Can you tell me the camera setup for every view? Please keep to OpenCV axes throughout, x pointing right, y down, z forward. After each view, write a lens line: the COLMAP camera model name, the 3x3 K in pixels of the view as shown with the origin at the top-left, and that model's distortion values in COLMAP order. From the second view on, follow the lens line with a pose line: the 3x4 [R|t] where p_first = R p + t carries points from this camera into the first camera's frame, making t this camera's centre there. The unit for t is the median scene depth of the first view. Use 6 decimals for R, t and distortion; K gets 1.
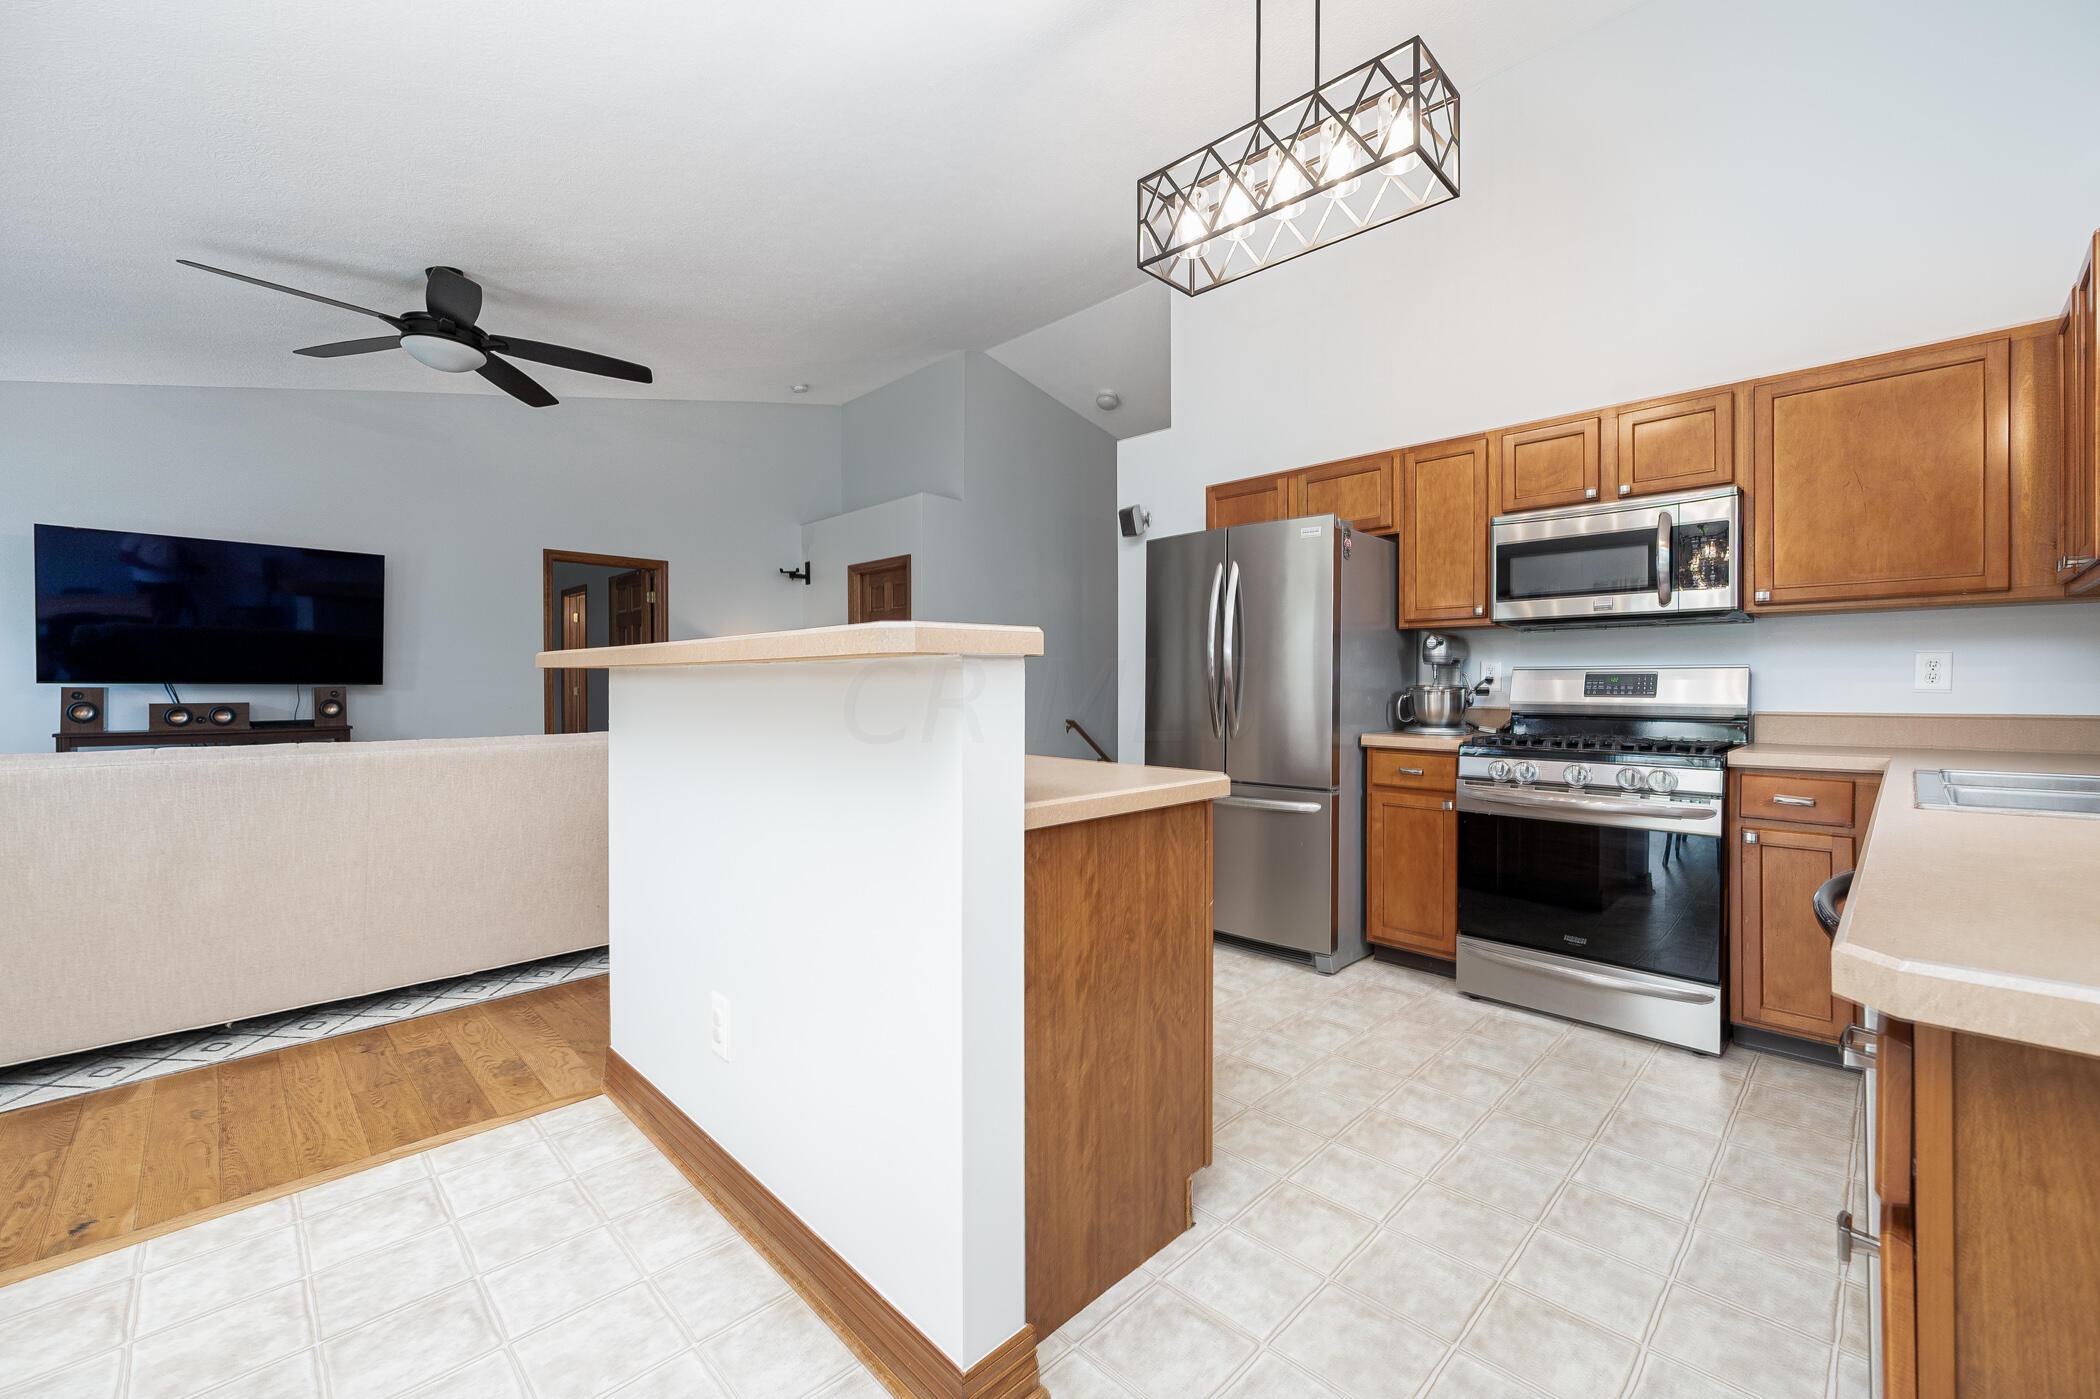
lens RADIAL K [[857.7, 0, 1060.3], [0, 857.7, 682.0], [0, 0, 1]] dist [-0.001743, -0.000156]
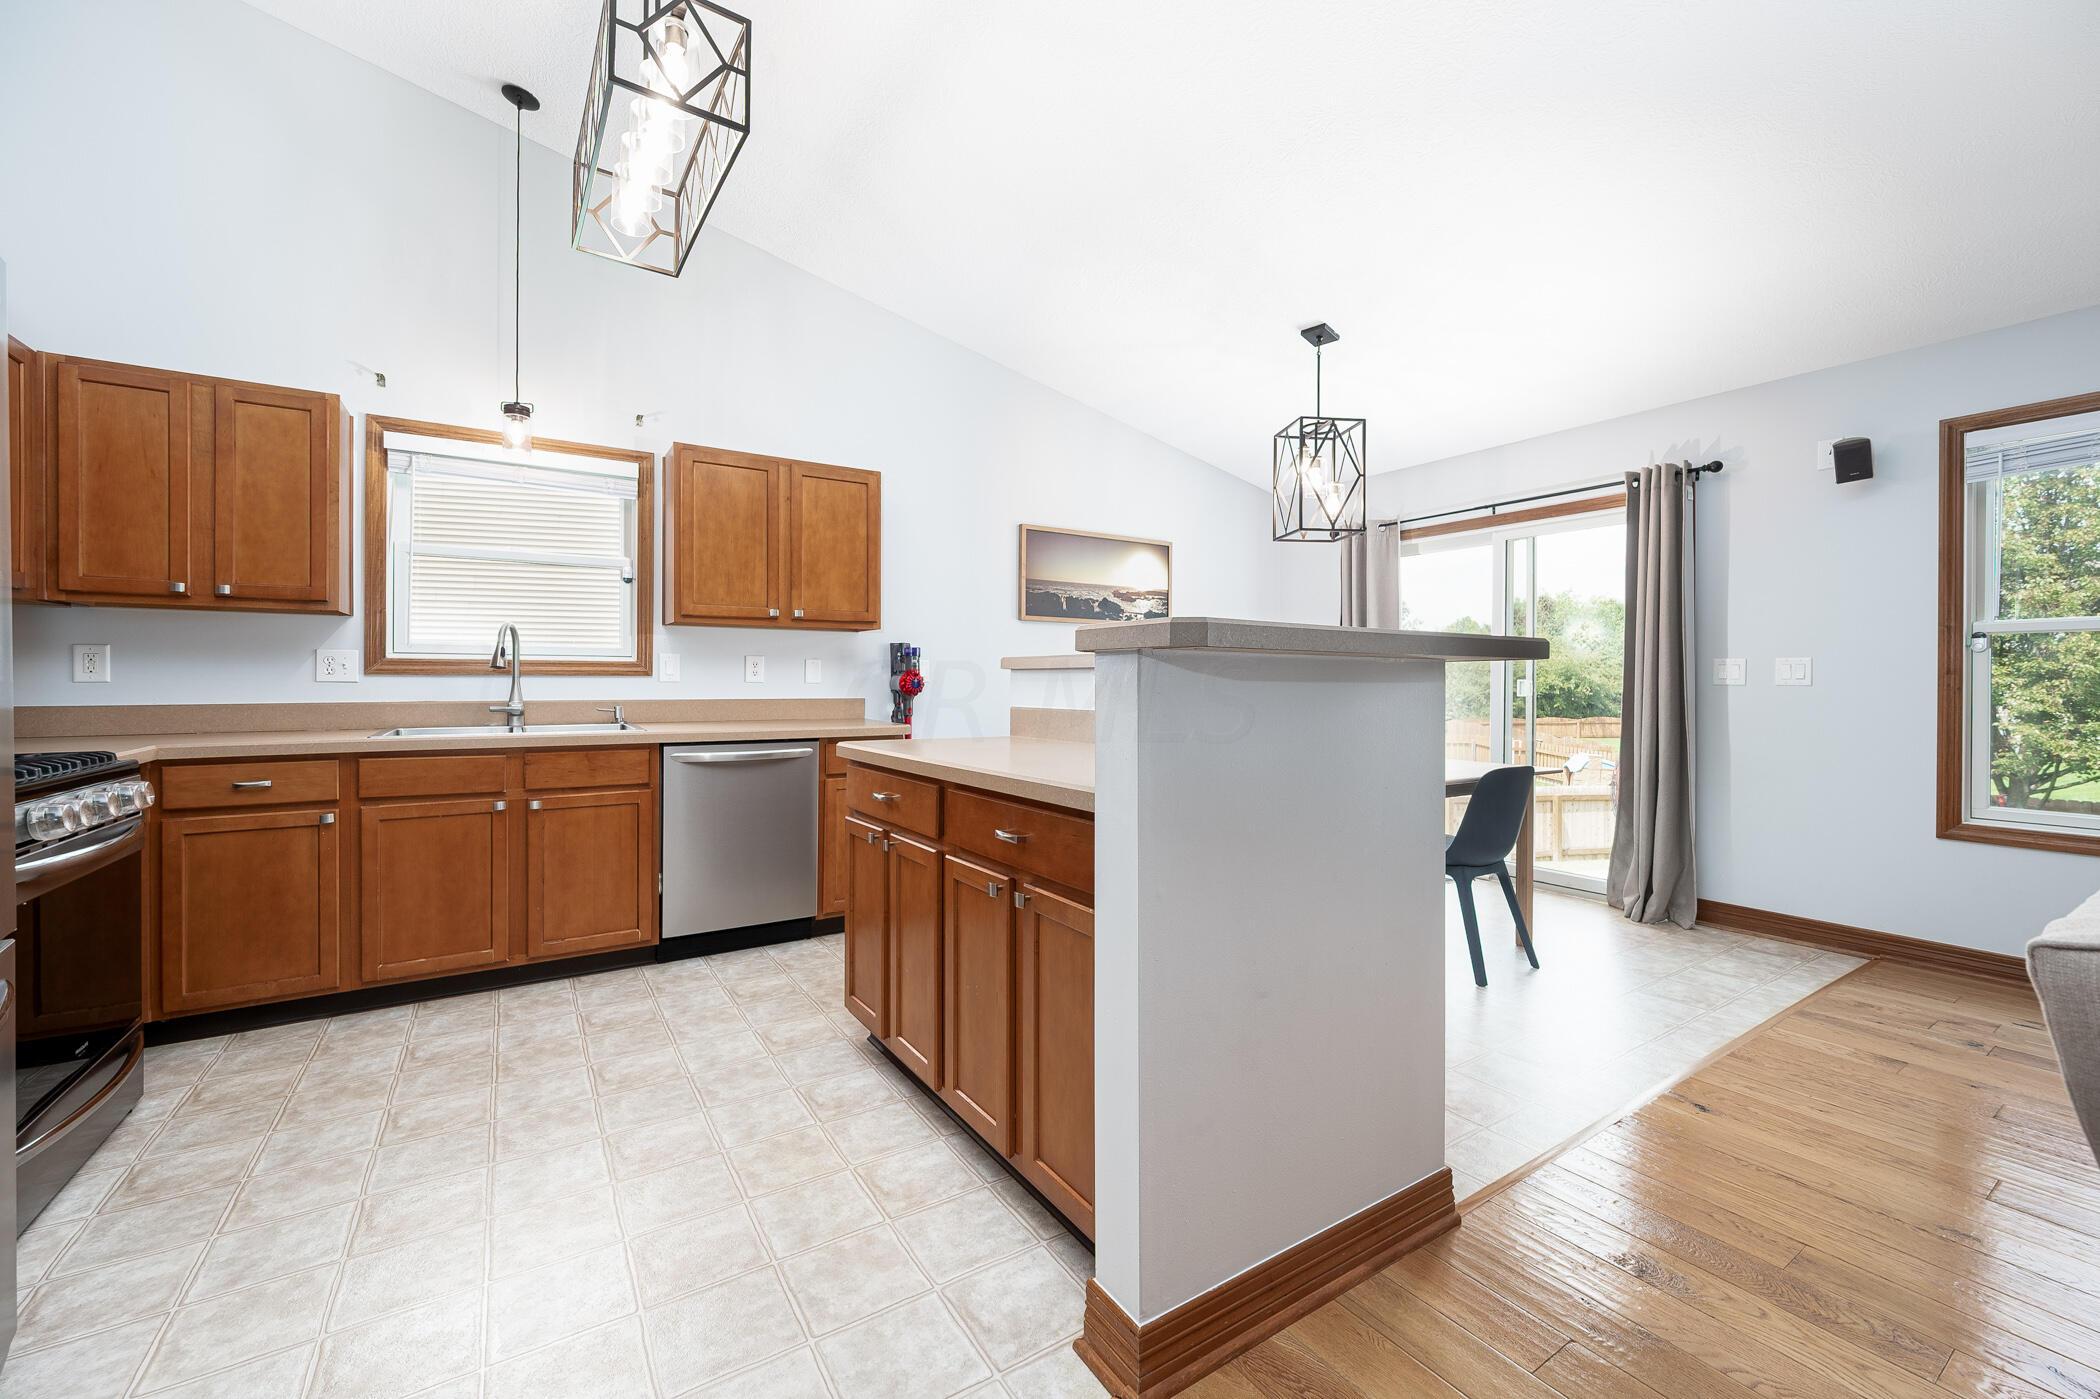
lens RADIAL K [[842.7, 0, 1044.8], [0, 842.7, 680.4], [0, 0, 1]] dist [0.000521, -0.000104]
pose [[-0.974107, -0.001234, 0.226082, -0.279065], [-0.001622, 0.999998, -0.001533, 0.004054], [-0.226080, -0.001860, -0.974107, 1.364675]]
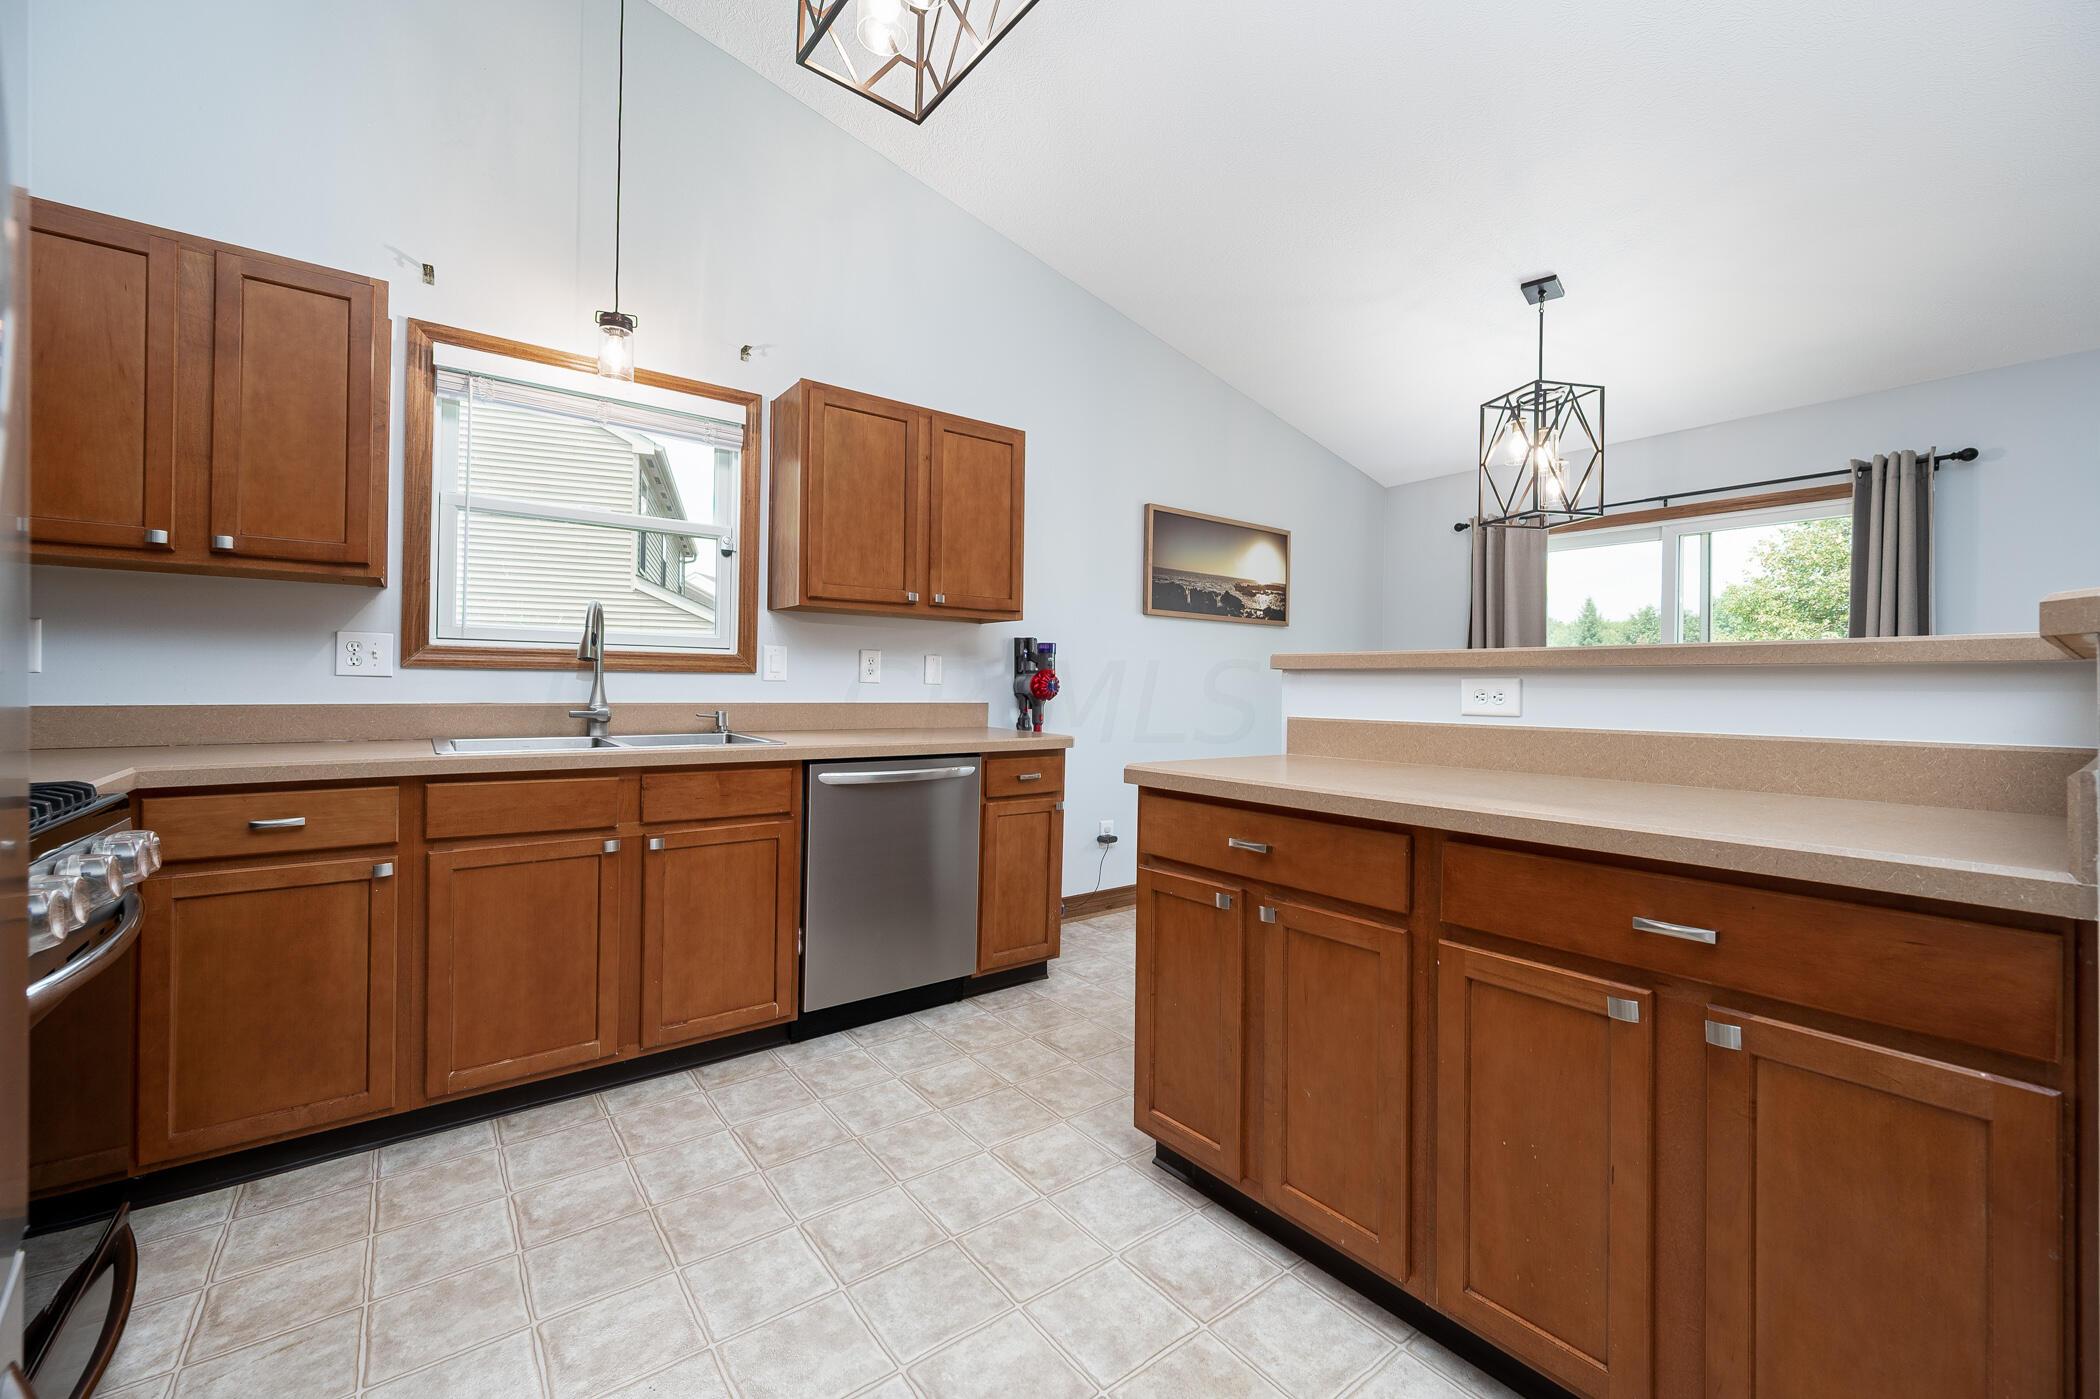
lens RADIAL K [[842.1, 0, 1047.2], [0, 842.1, 679.6], [0, 0, 1]] dist [-0.000539, 0.000188]
pose [[-0.989097, -0.010618, 0.146881, 0.077824], [-0.011798, 0.999905, -0.007166, 0.007165], [-0.146791, -0.008821, -0.989128, 1.217825]]
